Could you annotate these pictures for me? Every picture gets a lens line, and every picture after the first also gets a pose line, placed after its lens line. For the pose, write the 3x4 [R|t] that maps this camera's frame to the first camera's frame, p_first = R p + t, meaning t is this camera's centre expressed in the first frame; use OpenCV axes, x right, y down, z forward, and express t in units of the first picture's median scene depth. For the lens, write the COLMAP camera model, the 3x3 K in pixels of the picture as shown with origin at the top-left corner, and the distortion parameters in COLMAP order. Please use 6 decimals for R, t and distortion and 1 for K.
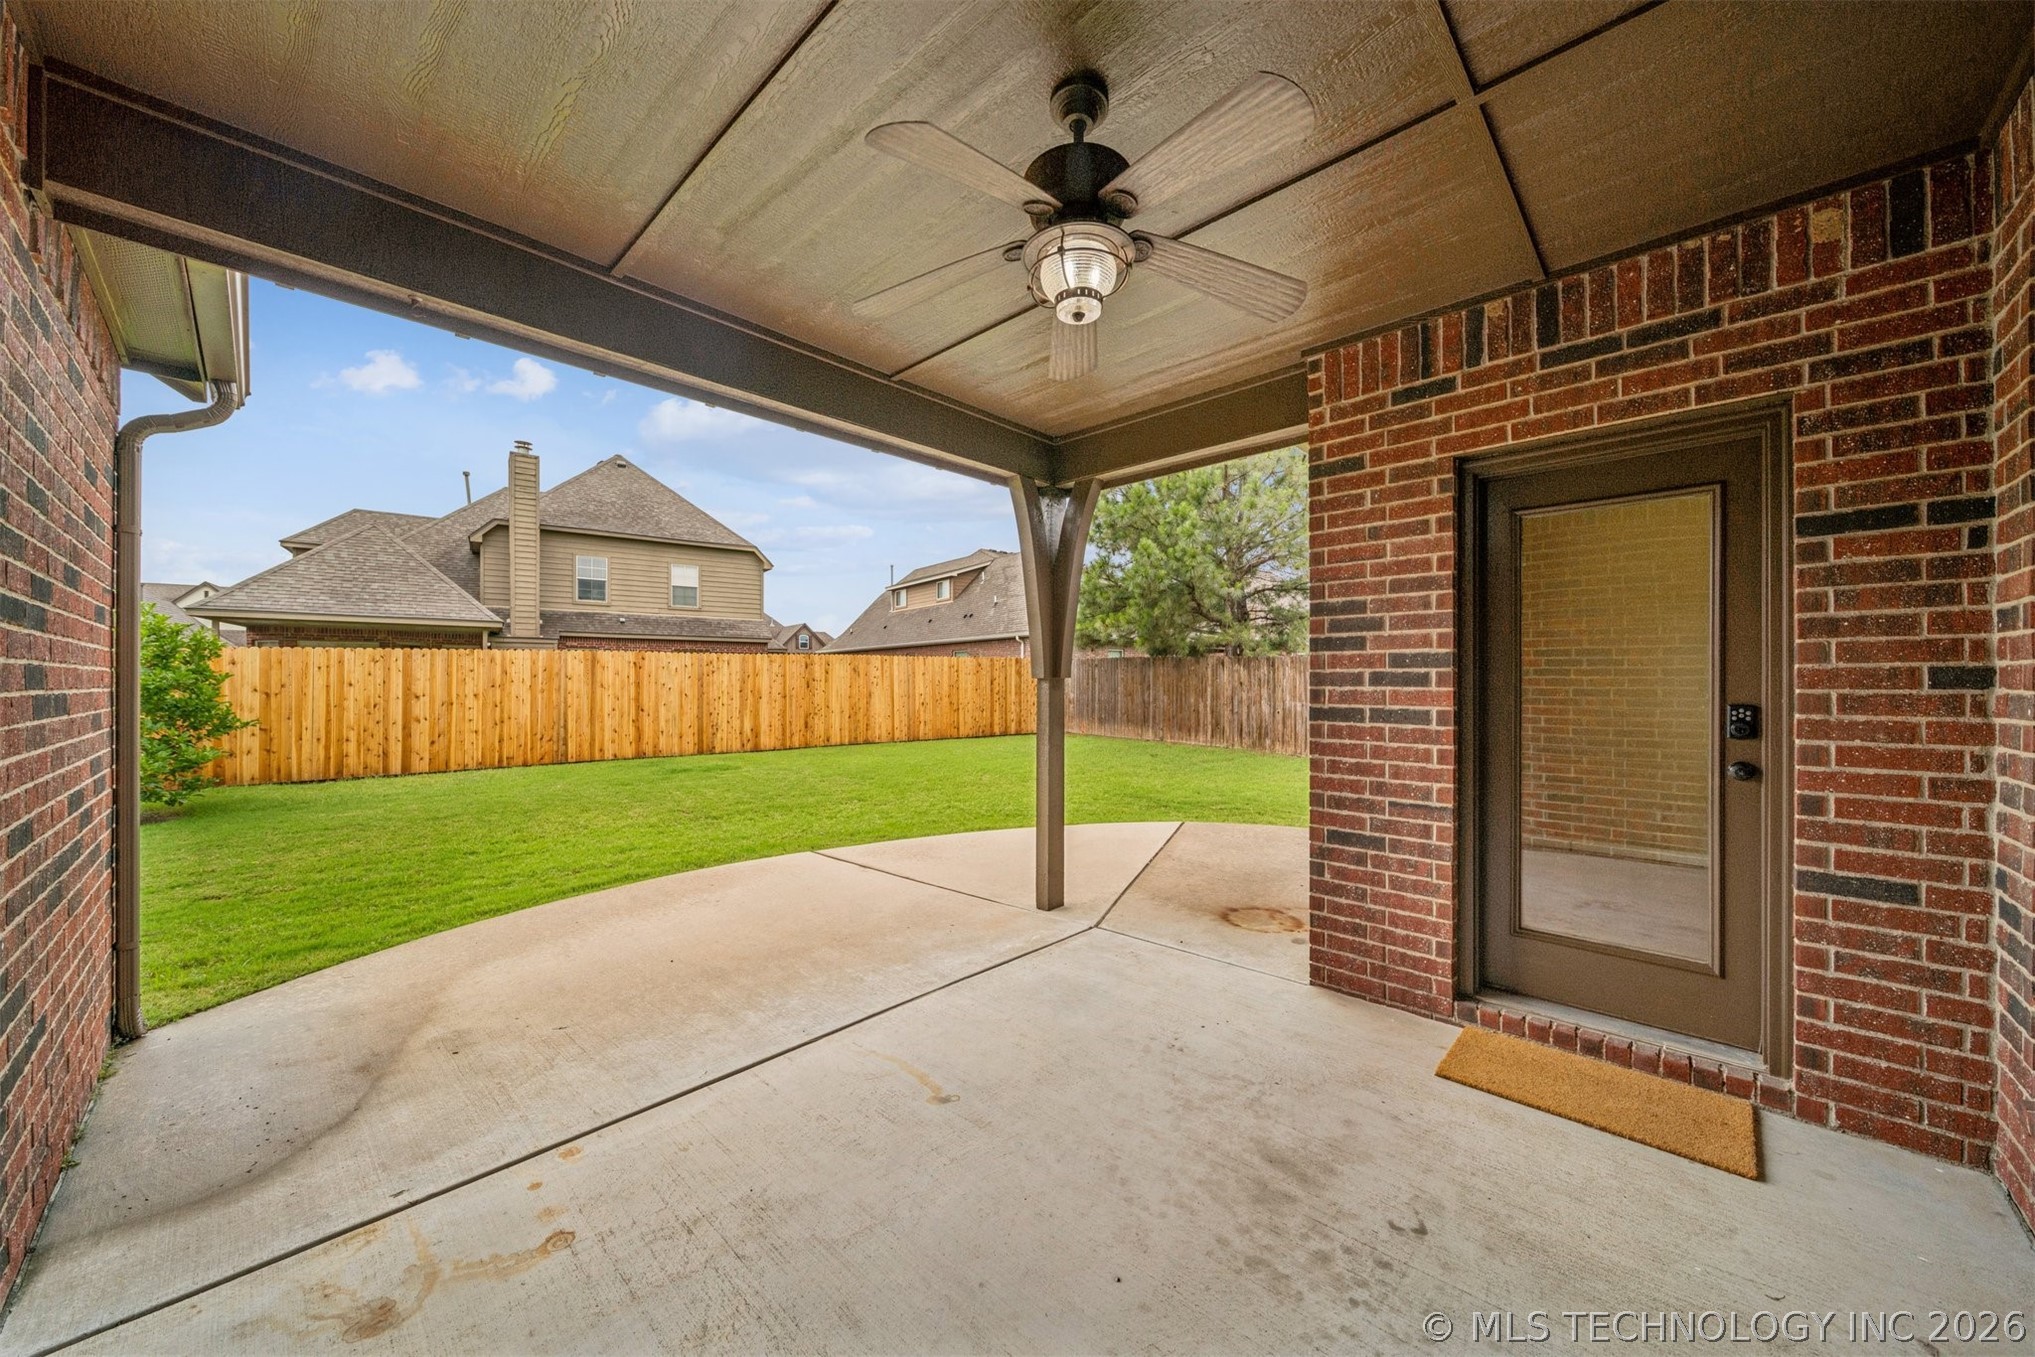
lens RADIAL K [[714.9, 0, 1017.5], [0, 714.9, 678.5], [0, 0, 1]] dist [-0.000057, -0.000029]
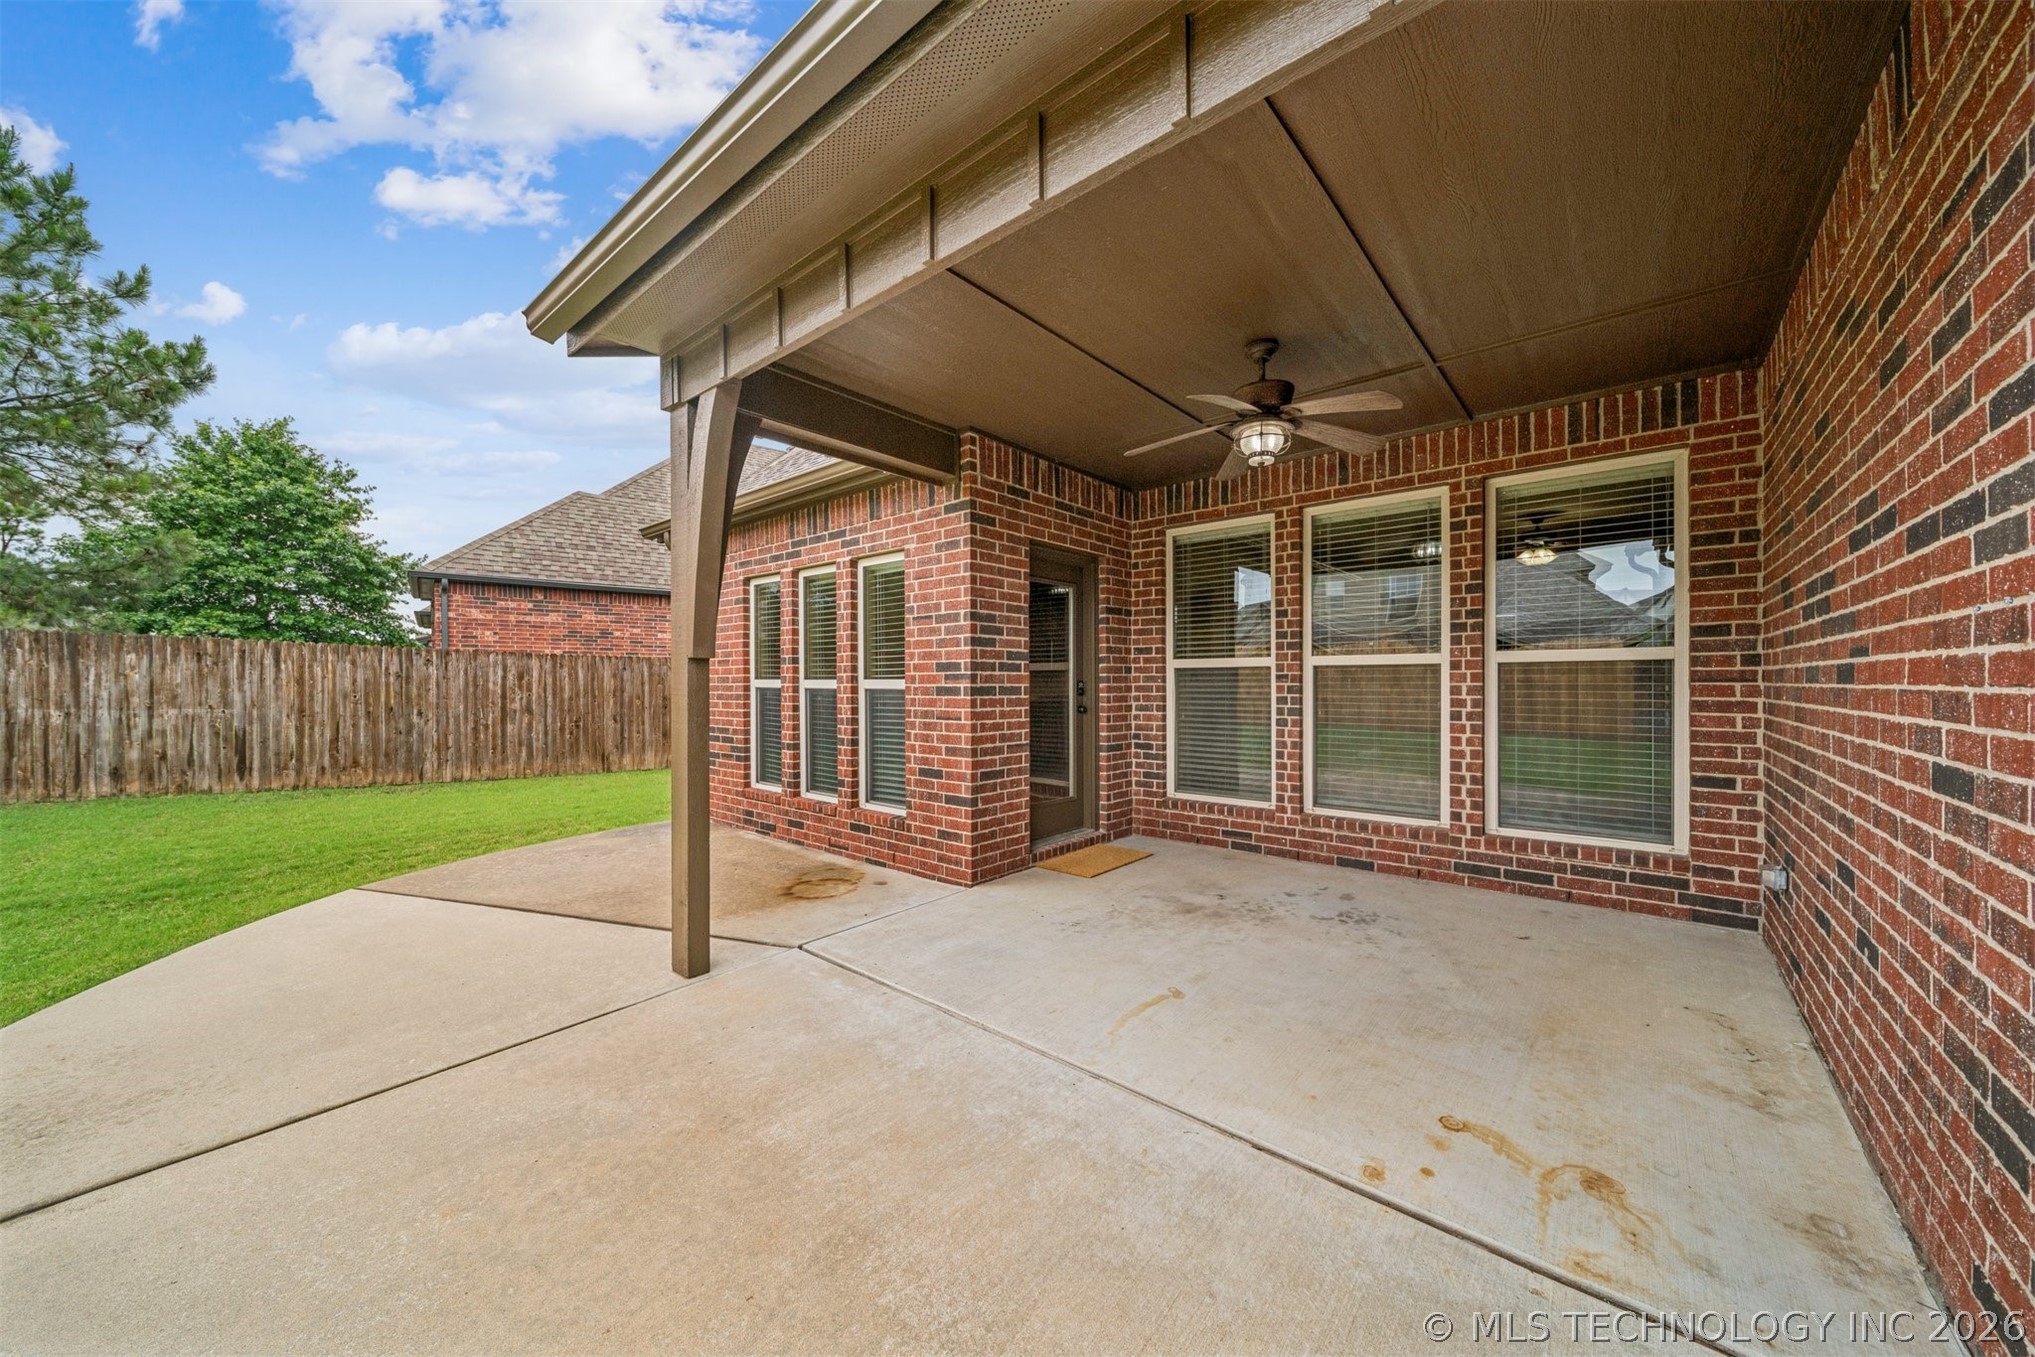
lens RADIAL K [[719.8, 0, 1023.1], [0, 719.8, 683.8], [0, 0, 1]] dist [-0.002060, -0.000116]
pose [[-0.055045, -0.000954, 0.998483, -1.097979], [-0.002819, 0.999996, 0.000801, 0.037433], [-0.998480, -0.002770, -0.055047, 1.090214]]
